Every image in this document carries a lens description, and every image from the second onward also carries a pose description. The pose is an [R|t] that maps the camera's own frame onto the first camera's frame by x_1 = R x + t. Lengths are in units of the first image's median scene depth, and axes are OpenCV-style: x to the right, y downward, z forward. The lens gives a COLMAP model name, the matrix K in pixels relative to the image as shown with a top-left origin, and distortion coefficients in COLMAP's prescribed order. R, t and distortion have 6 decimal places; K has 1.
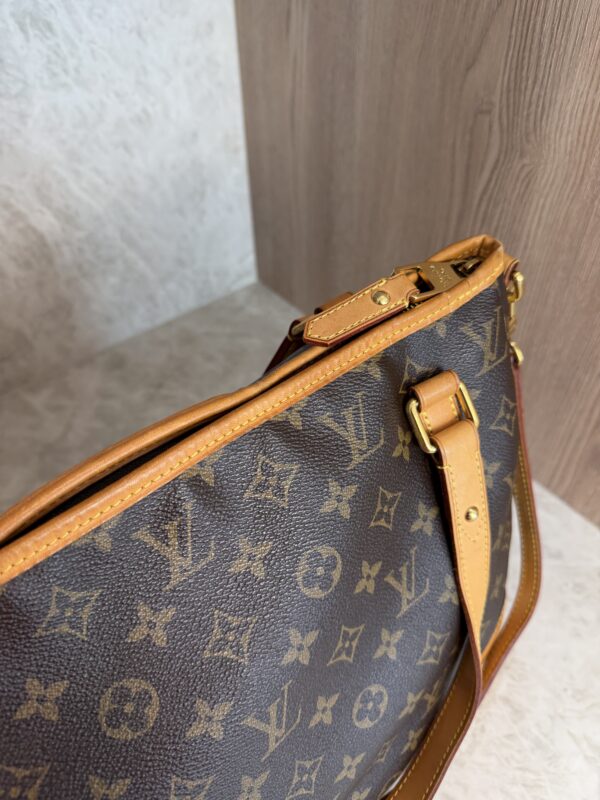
lens RADIAL K [[613.6, 0, 302.4], [0, 613.6, 392.7], [0, 0, 1]] dist [0.016942, -0.047163]
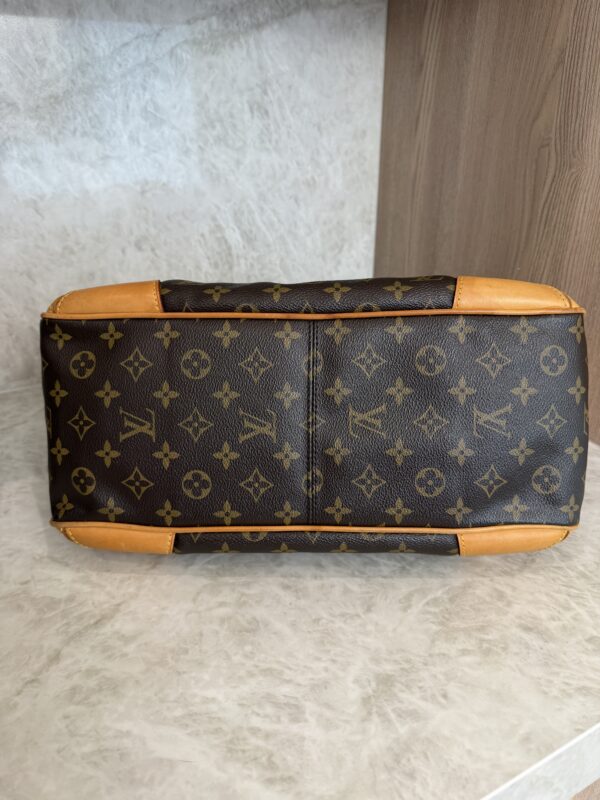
lens RADIAL K [[613.6, 0, 299.4], [0, 613.6, 397.7], [0, 0, 1]] dist [0.016942, -0.047163]
pose [[0.979824, 0.102232, -0.171738, 0.020667], [-0.156671, 0.926404, -0.342388, 0.551815], [0.124096, 0.362386, 0.923730, -0.183855]]
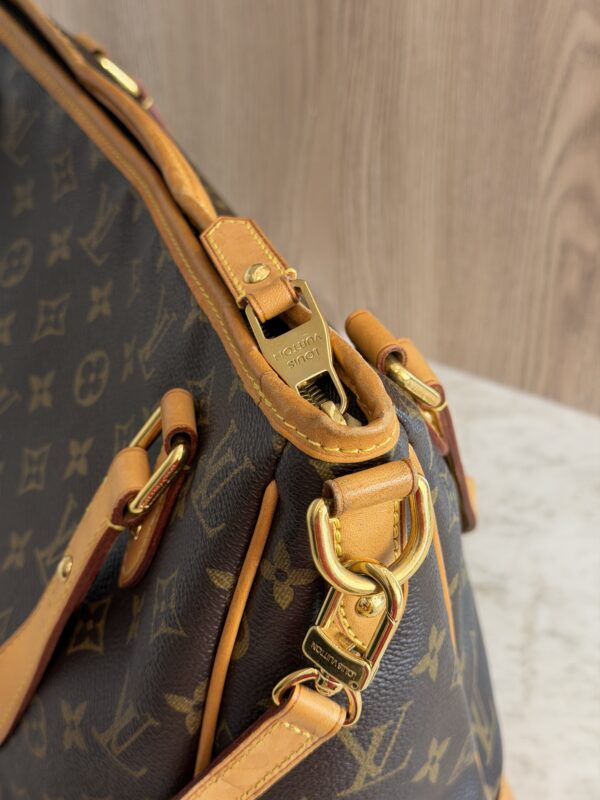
lens RADIAL K [[1214.4, 0, 328.2], [0, 1214.4, 399.8], [0, 0, 1]] dist [0.111139, 0.000000]
pose [[0.934419, -0.217875, 0.281766, -0.206246], [0.251841, 0.963565, -0.090103, 0.231545], [-0.251869, 0.155154, 0.955243, -0.283231]]
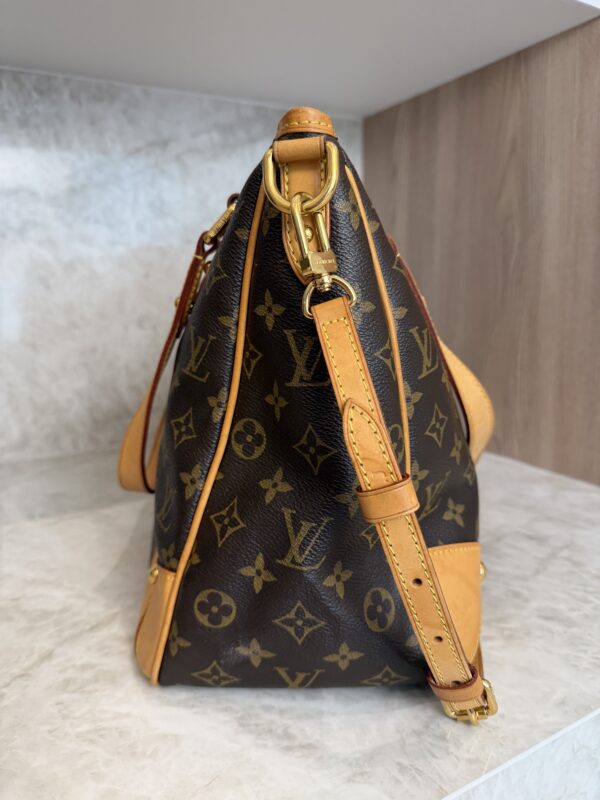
lens RADIAL K [[613.6, 0, 302.4], [0, 613.6, 396.3], [0, 0, 1]] dist [0.016942, -0.047163]
pose [[0.986574, 0.036084, -0.159281, 0.015361], [-0.122179, 0.810247, -0.573212, 0.753648], [0.108374, 0.584976, 0.803777, -0.111542]]
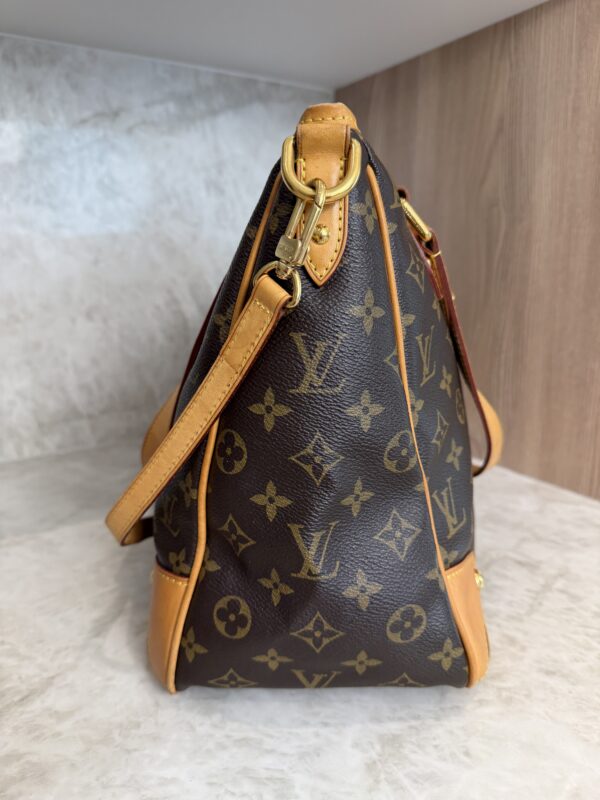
lens RADIAL K [[613.6, 0, 302.0], [0, 613.6, 397.1], [0, 0, 1]] dist [0.016942, -0.047163]
pose [[0.993651, 0.038754, -0.105617, -0.004720], [-0.090442, 0.833519, -0.545038, 0.645841], [0.066911, 0.551130, 0.831732, -0.050999]]
